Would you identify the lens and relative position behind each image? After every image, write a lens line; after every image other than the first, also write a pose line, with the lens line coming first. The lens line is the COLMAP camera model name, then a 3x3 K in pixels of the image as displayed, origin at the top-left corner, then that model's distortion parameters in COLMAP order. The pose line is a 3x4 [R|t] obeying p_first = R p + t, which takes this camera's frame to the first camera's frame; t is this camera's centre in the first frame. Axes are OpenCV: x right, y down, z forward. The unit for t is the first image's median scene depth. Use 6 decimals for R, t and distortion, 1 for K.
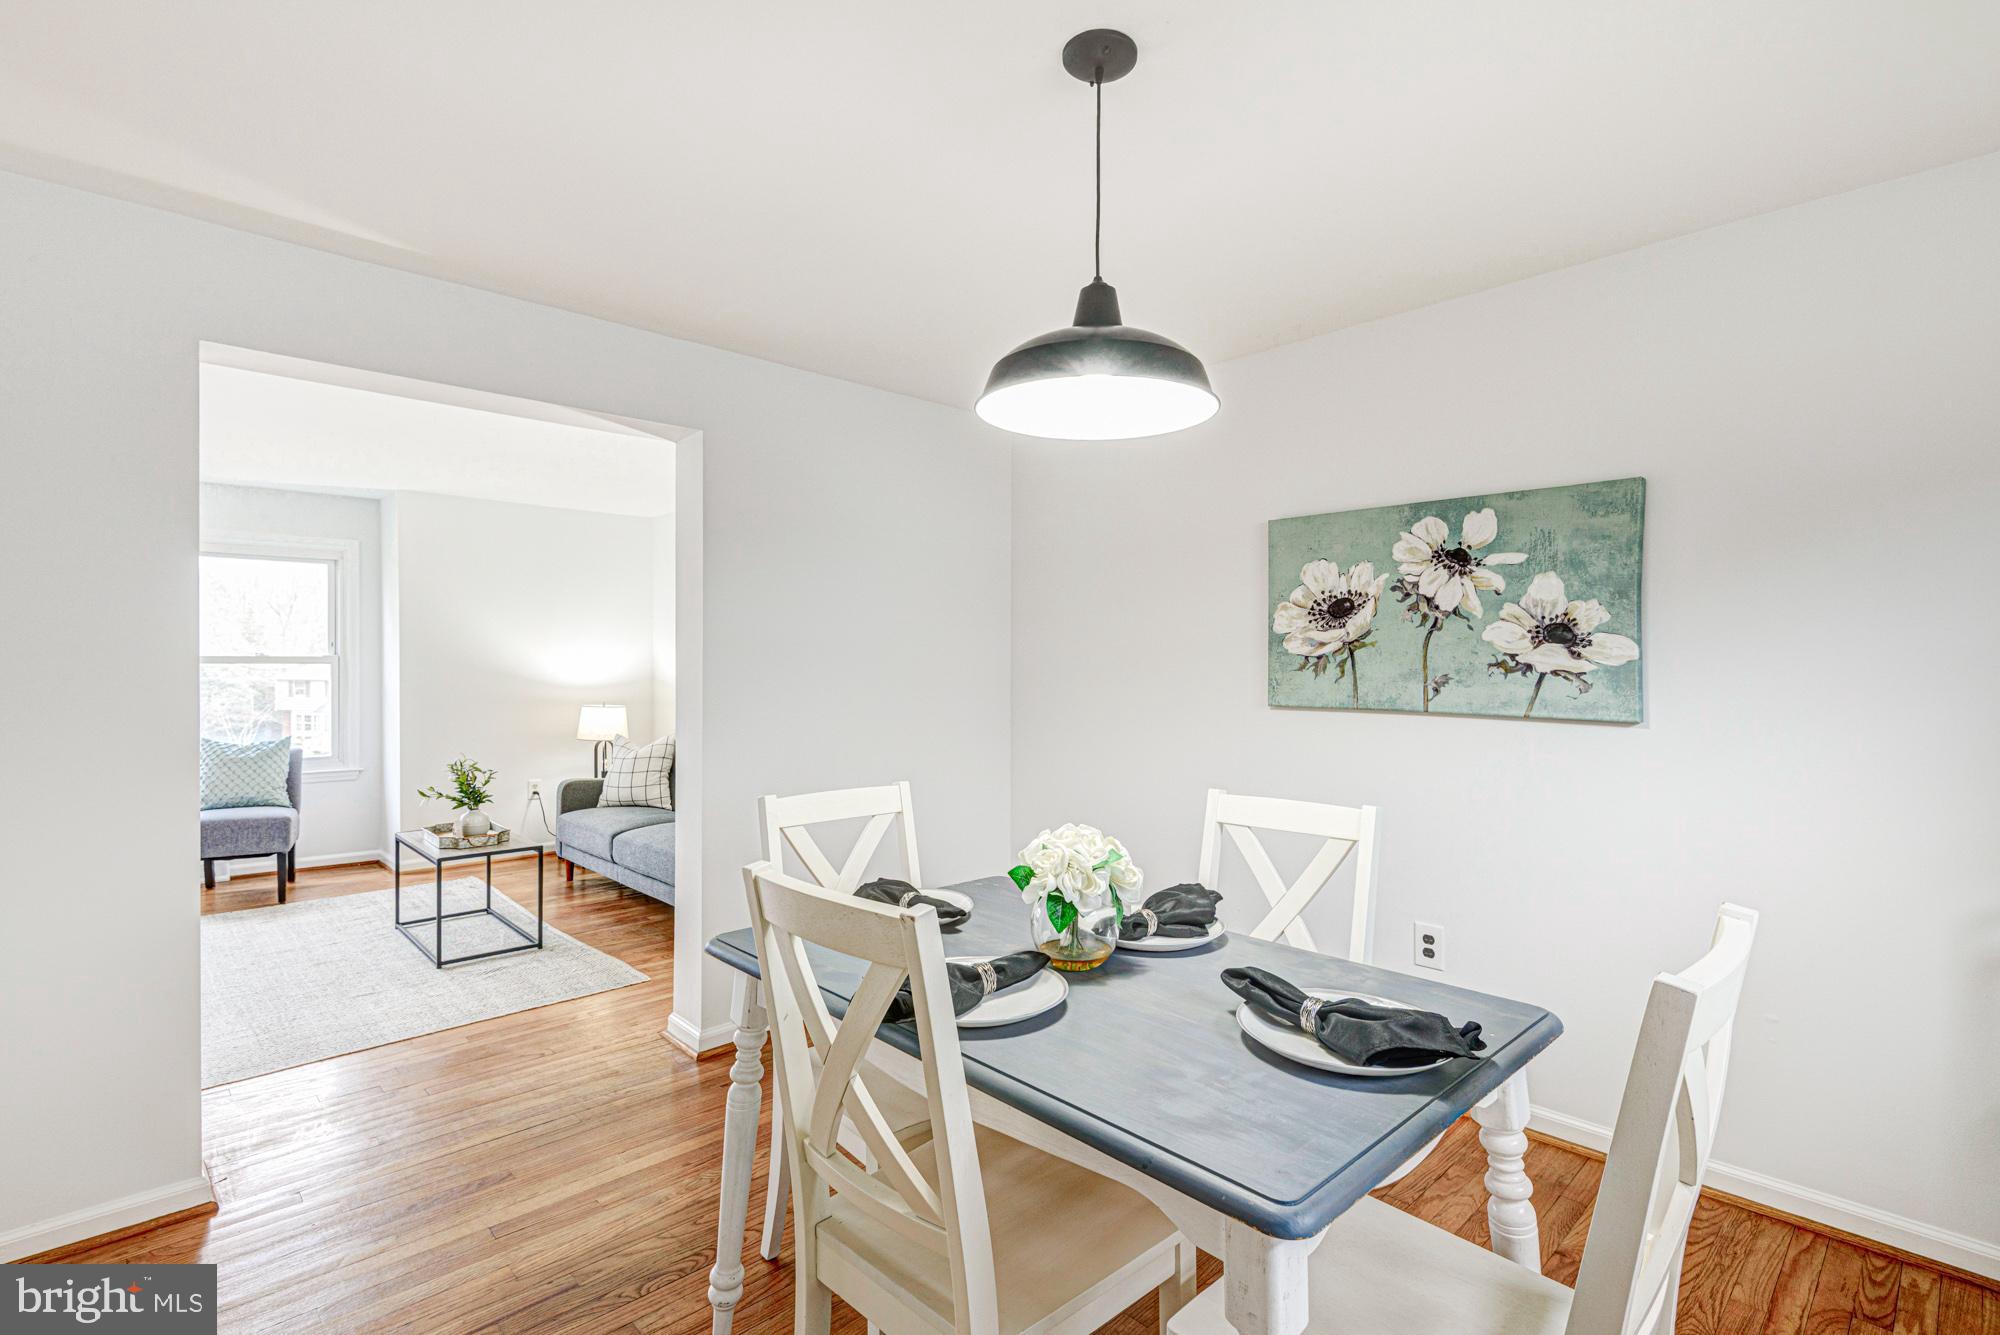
lens RADIAL K [[915.2, 0, 994.3], [0, 915.2, 666.0], [0, 0, 1]] dist [0.023455, -0.015864]
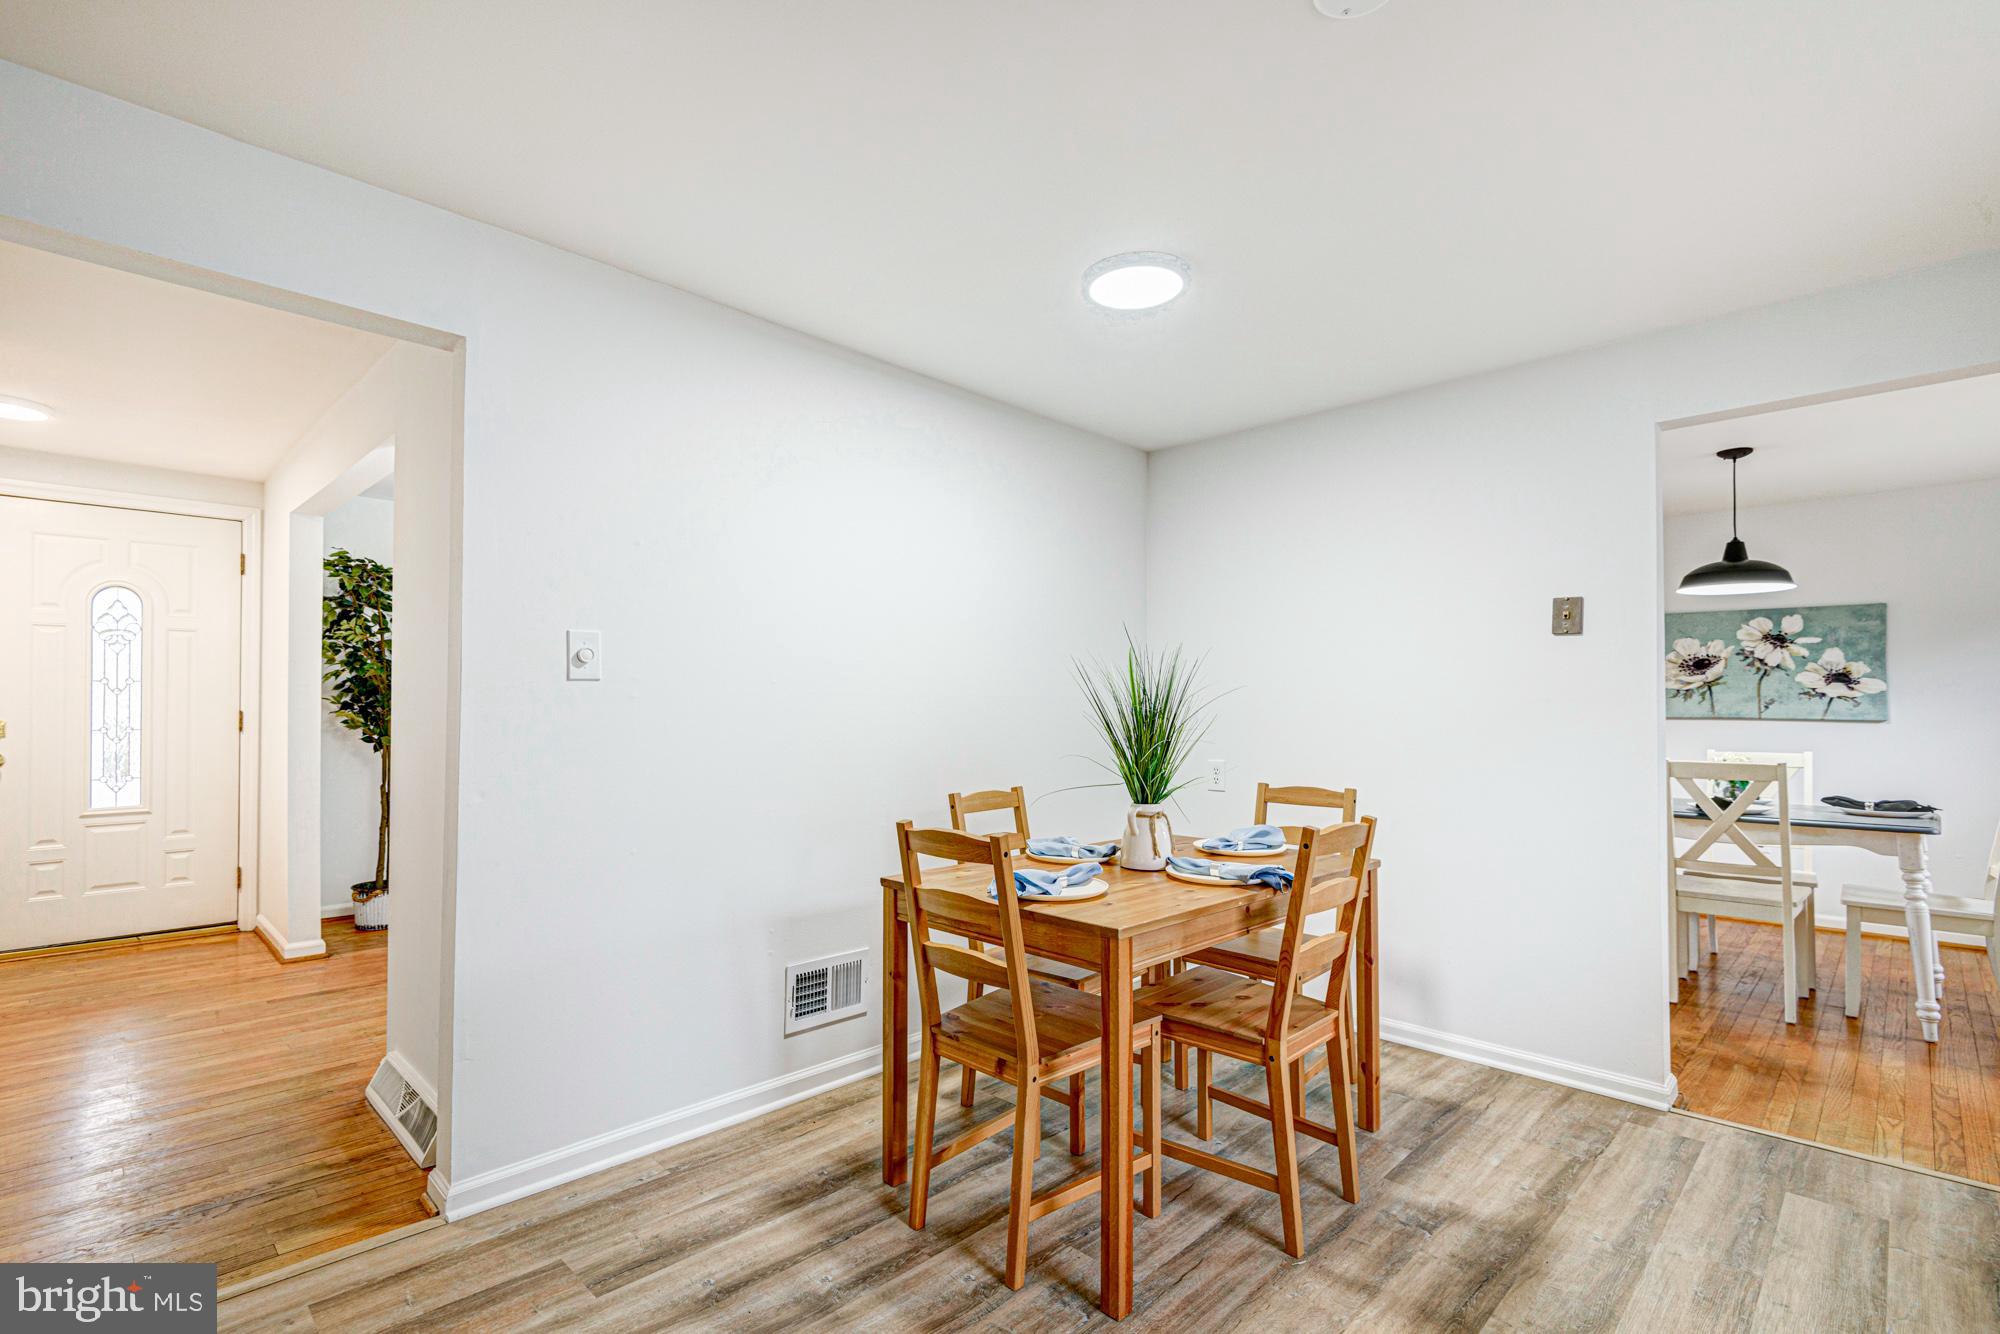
lens RADIAL K [[915.2, 0, 995.6], [0, 915.2, 693.8], [0, 0, 1]] dist [0.023455, -0.015864]
pose [[0.999535, 0.002496, 0.030399, -1.227793], [-0.001969, 0.999847, -0.017358, 0.036149], [-0.030437, 0.017290, 0.999387, -0.913131]]
